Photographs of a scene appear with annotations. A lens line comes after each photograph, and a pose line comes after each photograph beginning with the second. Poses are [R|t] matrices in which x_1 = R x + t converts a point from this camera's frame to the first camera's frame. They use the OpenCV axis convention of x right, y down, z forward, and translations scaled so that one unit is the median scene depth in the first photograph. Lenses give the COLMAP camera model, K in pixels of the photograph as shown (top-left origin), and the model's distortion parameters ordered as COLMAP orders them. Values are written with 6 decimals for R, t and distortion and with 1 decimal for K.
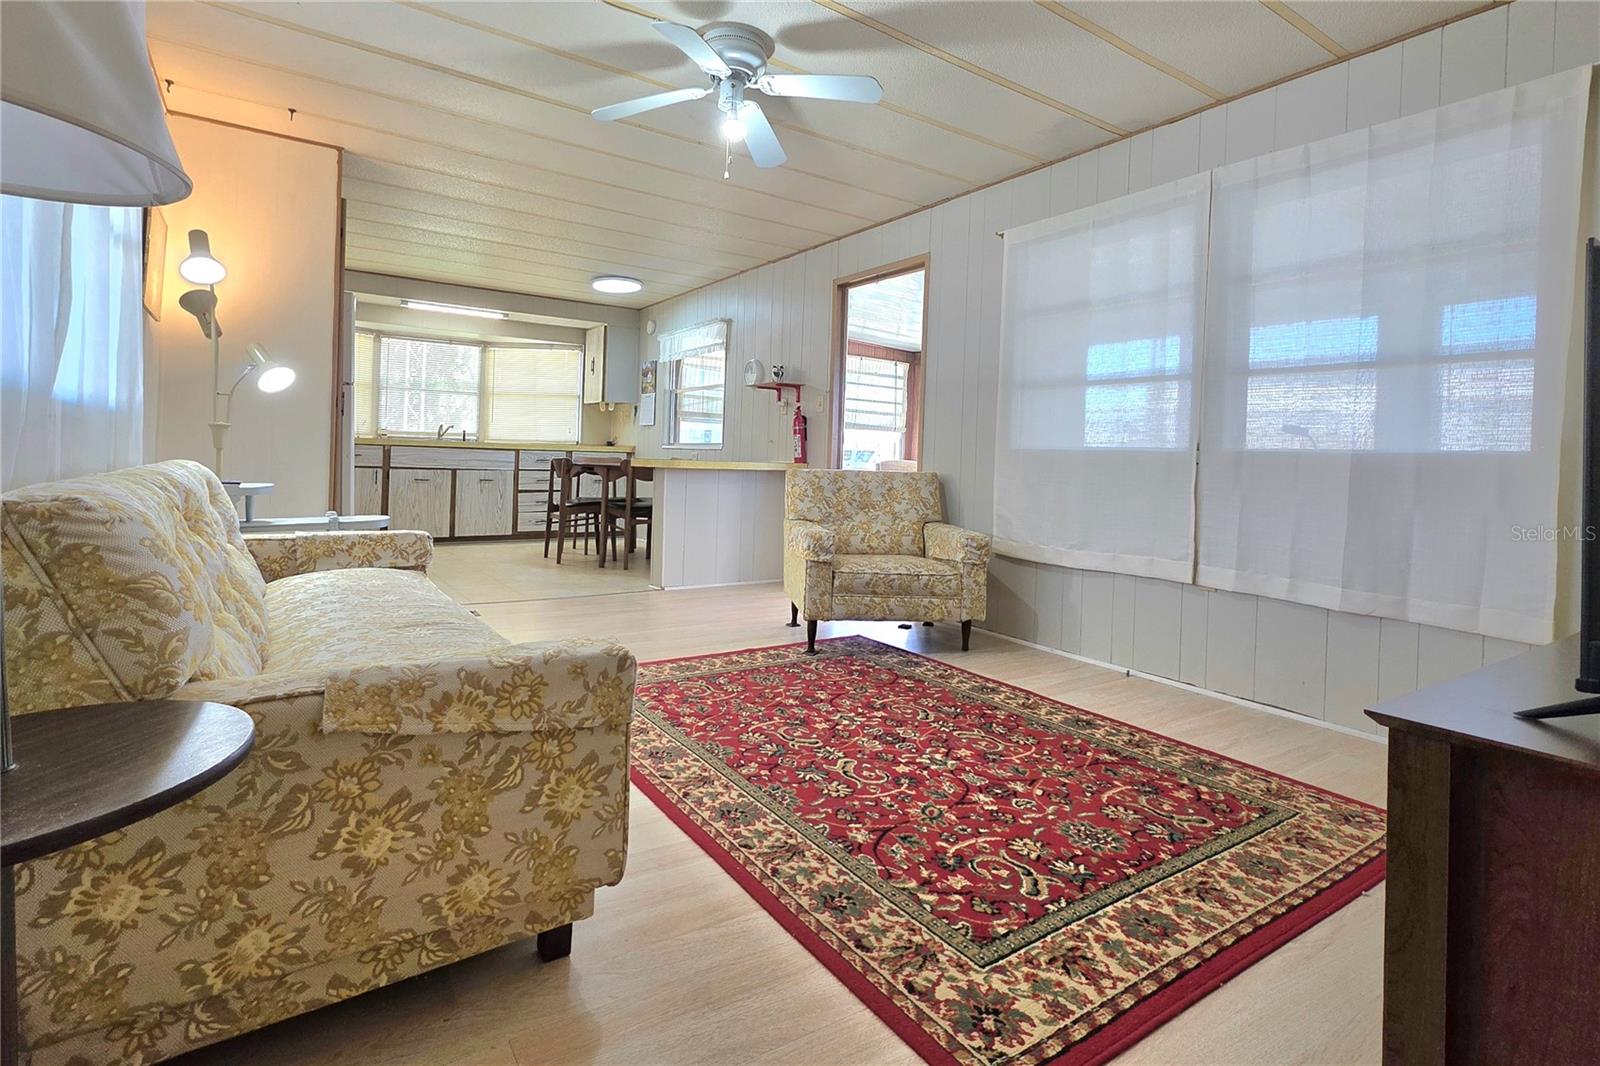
lens RADIAL K [[776.5, 0, 806.6], [0, 776.5, 462.2], [0, 0, 1]] dist [0.003183, -0.000872]
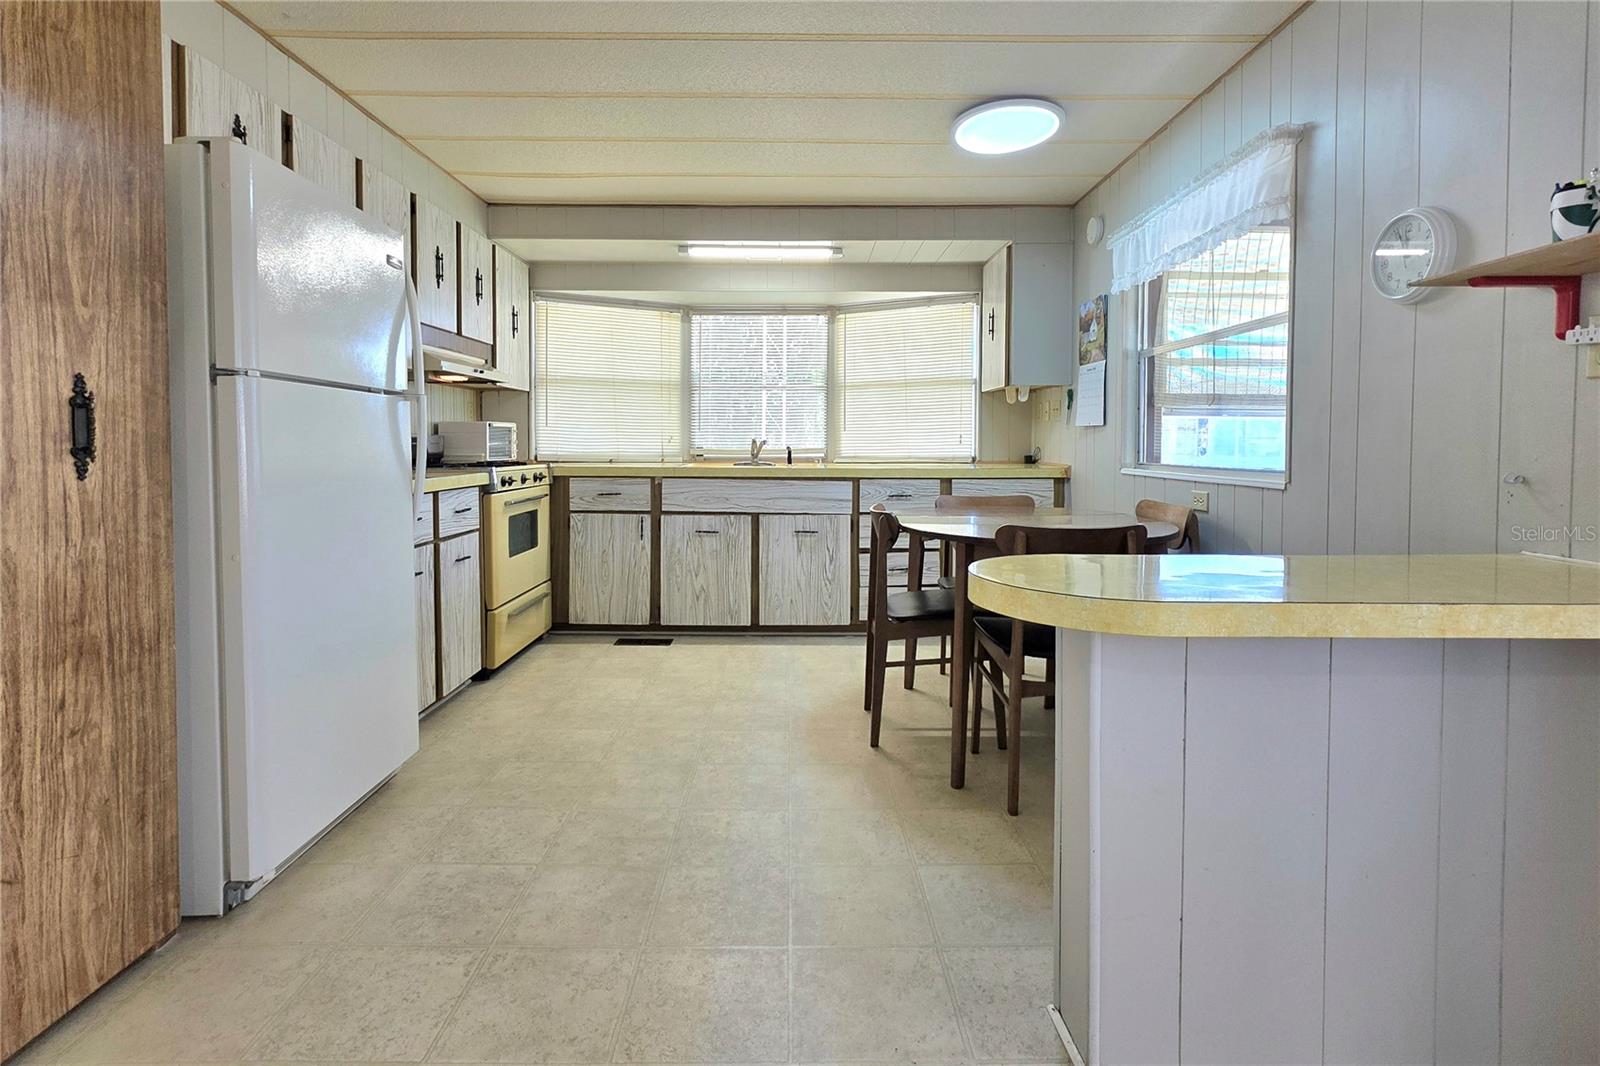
lens RADIAL K [[776.5, 0, 806.1], [0, 776.5, 460.1], [0, 0, 1]] dist [0.003183, -0.000872]
pose [[0.829089, -0.016538, -0.558872, -0.249152], [0.019885, 0.999802, -0.000086, -0.094045], [0.558762, -0.011042, 0.829254, 1.545465]]
